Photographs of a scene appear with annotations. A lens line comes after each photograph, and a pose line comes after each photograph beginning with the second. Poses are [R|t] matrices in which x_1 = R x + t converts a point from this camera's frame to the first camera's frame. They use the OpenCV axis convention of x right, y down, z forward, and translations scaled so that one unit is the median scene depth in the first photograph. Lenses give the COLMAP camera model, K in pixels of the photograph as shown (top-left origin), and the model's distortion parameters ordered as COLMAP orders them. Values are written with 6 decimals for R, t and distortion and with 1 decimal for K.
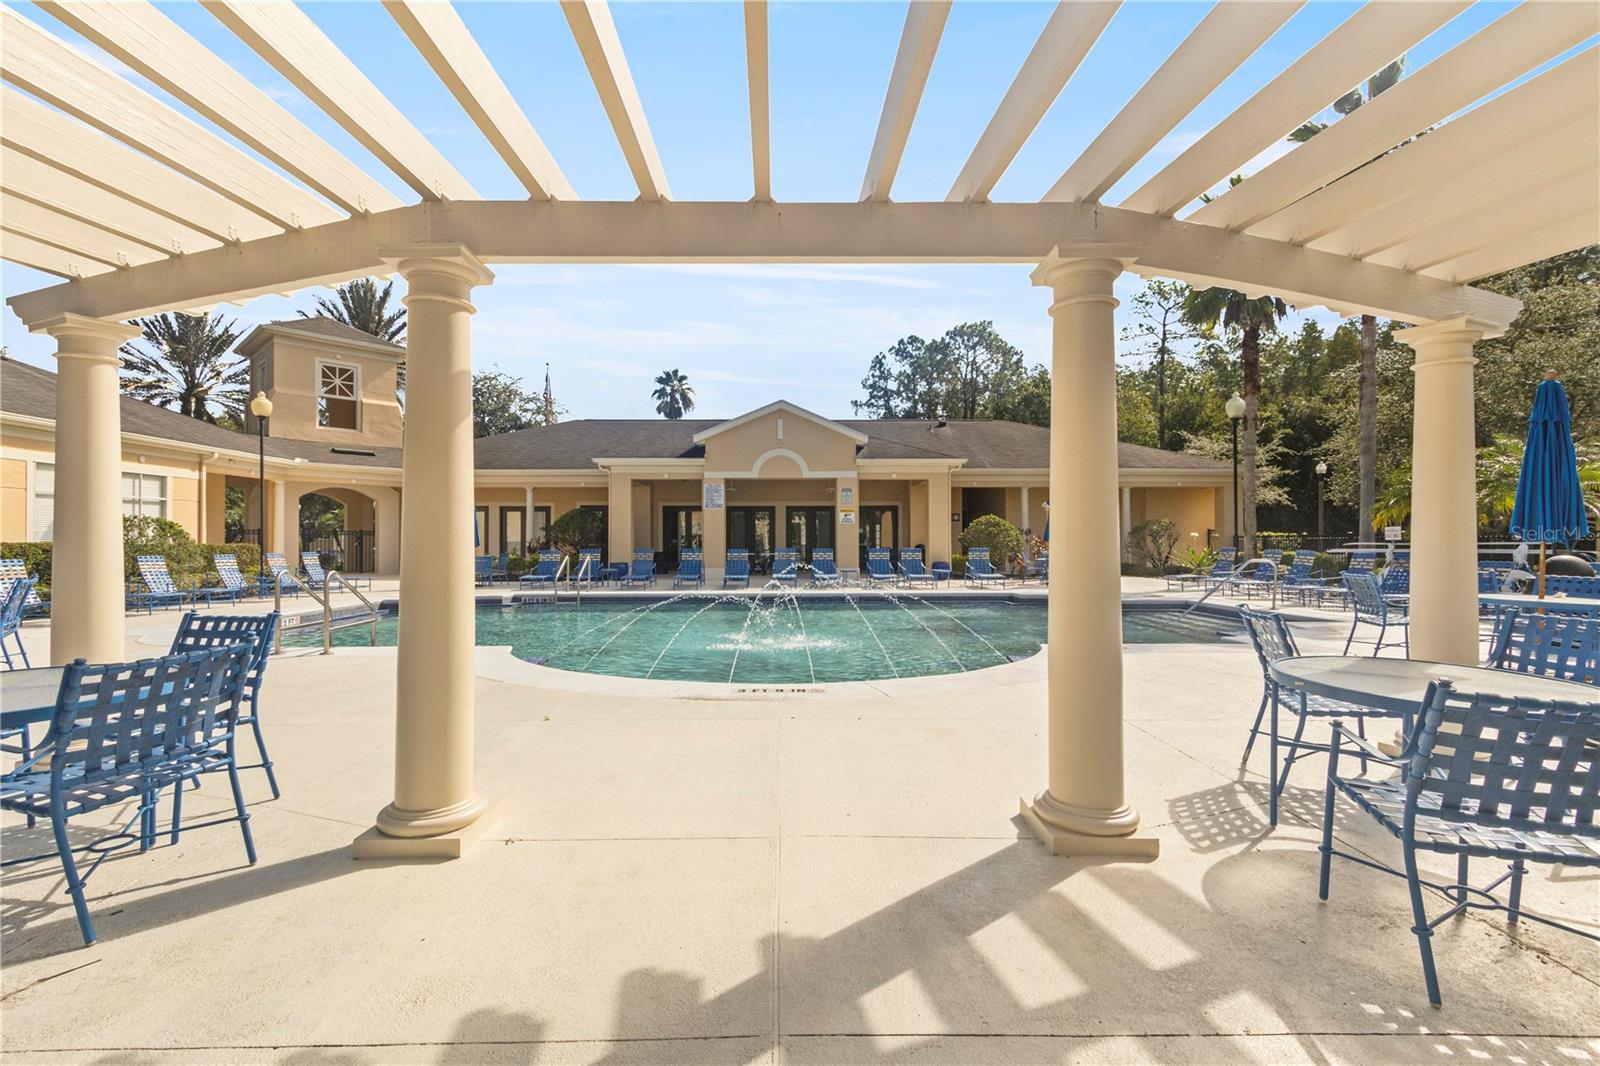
lens RADIAL K [[728.0, 0, 787.0], [0, 728.0, 532.5], [0, 0, 1]] dist [0.006588, -0.000913]
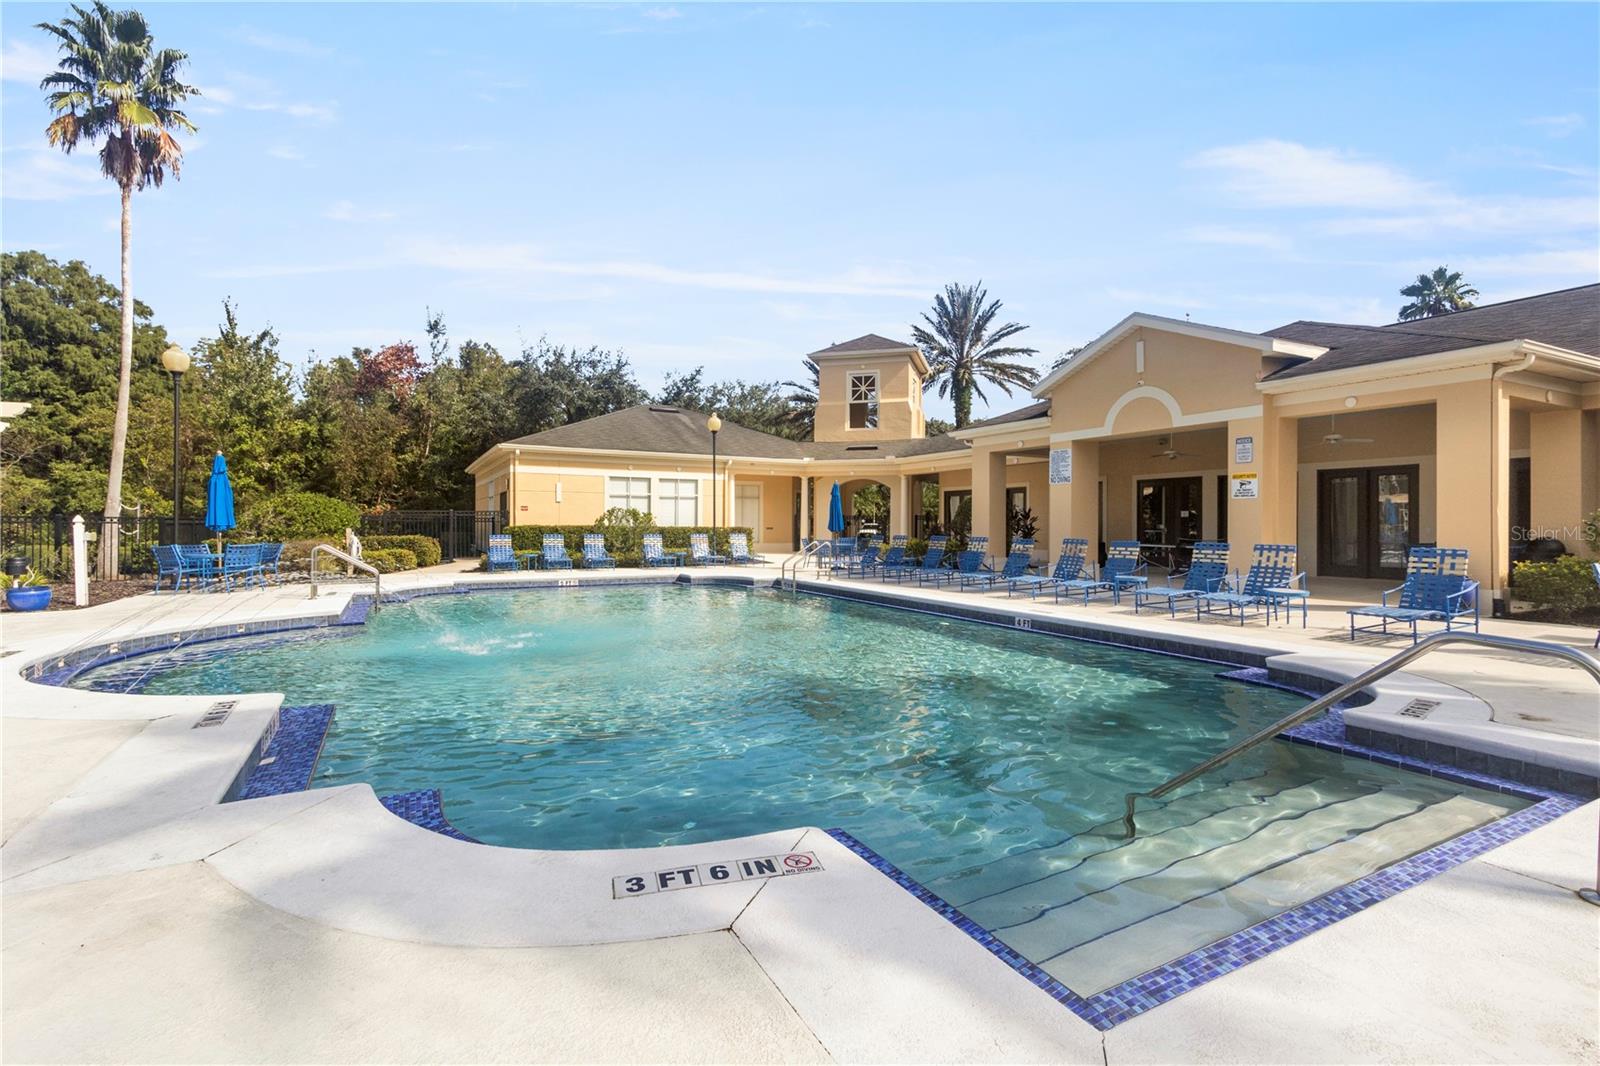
lens RADIAL K [[728.0, 0, 790.9], [0, 728.0, 529.2], [0, 0, 1]] dist [0.006588, -0.000913]
pose [[0.464248, 0.009411, -0.885655, 0.387524], [0.007592, 0.999865, 0.014604, 0.001621], [0.885673, -0.013504, 0.464114, 0.369205]]
